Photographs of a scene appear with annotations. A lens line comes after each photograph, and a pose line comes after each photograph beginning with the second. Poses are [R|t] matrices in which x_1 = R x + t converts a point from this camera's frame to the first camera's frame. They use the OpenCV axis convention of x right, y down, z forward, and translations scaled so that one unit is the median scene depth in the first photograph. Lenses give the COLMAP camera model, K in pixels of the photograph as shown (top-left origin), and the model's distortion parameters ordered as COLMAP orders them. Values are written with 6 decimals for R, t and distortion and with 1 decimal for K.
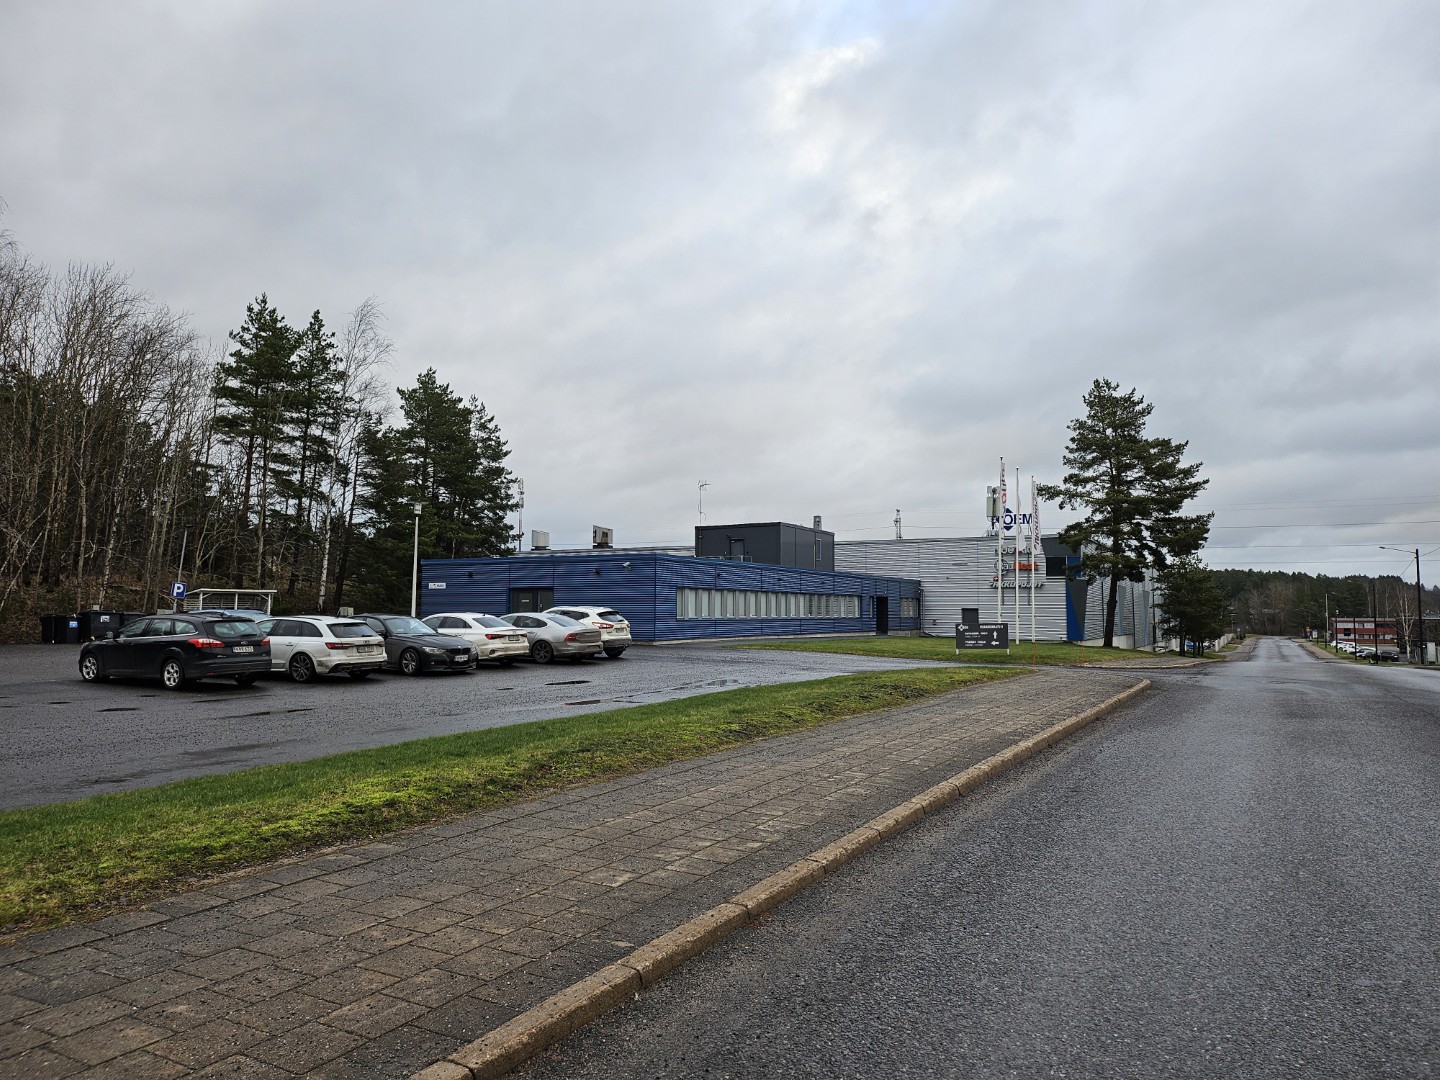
lens RADIAL K [[1004.4, 0, 716.6], [0, 1004.4, 541.7], [0, 0, 1]] dist [0.063663, -0.061283]
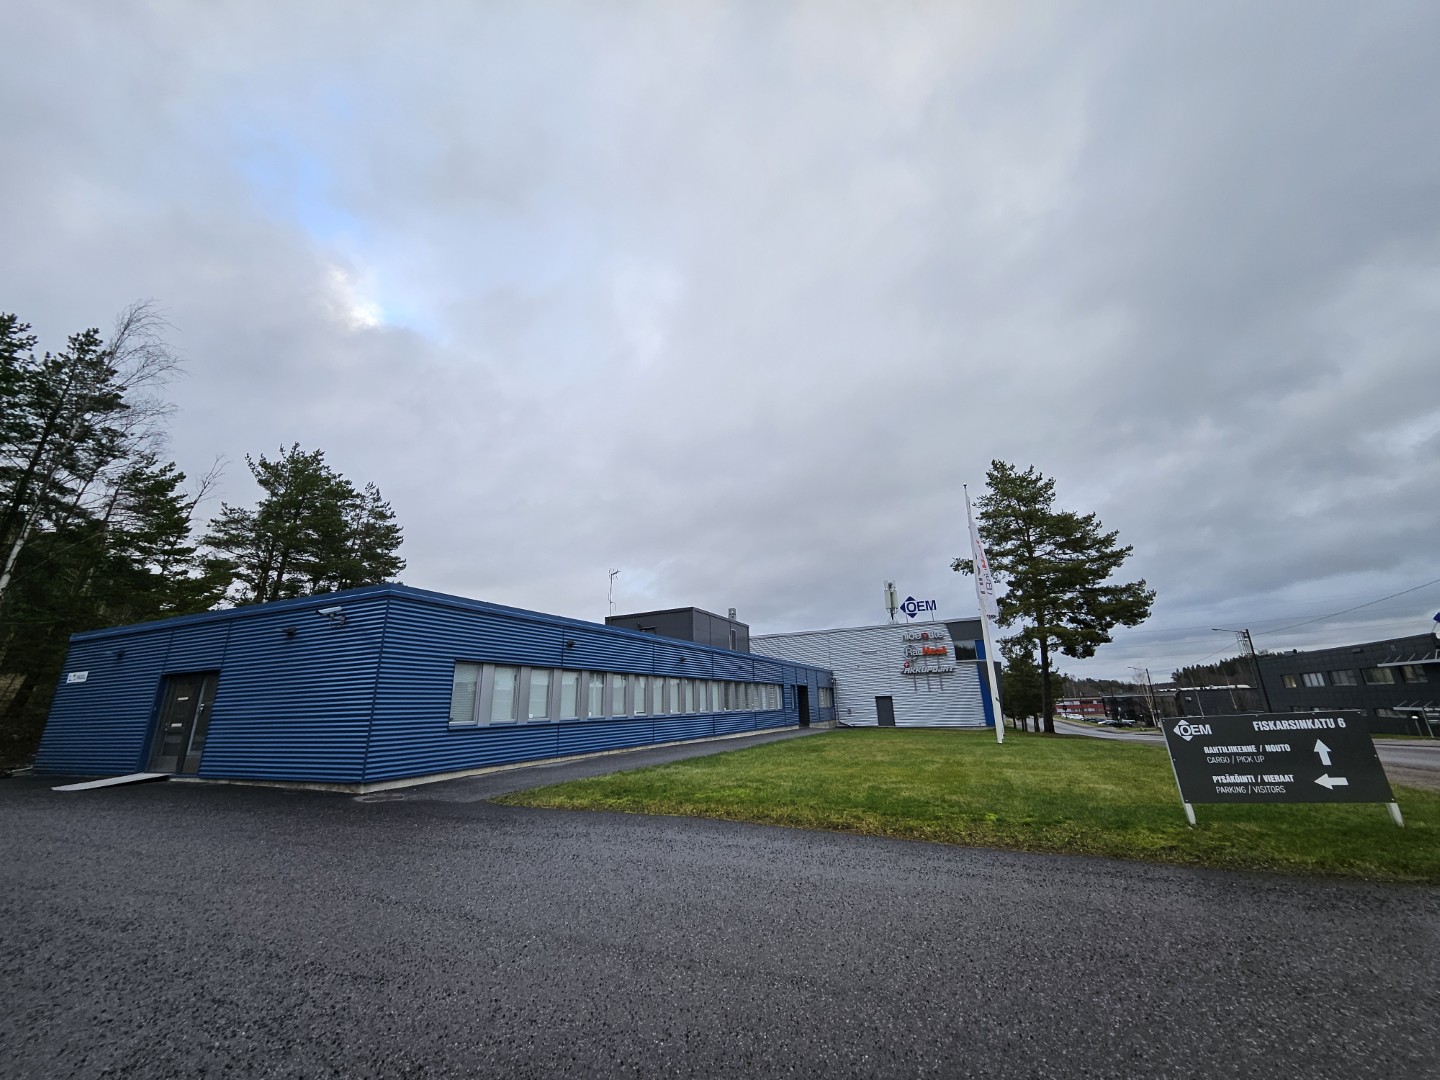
lens RADIAL K [[570.5, 0, 716.1], [0, 570.5, 528.3], [0, 0, 1]] dist [-0.001238, 0.001007]
pose [[0.997263, -0.013604, 0.072680, 0.048523], [0.030286, 0.971845, -0.233668, 0.035088], [-0.067454, 0.235230, 0.969596, 0.471729]]
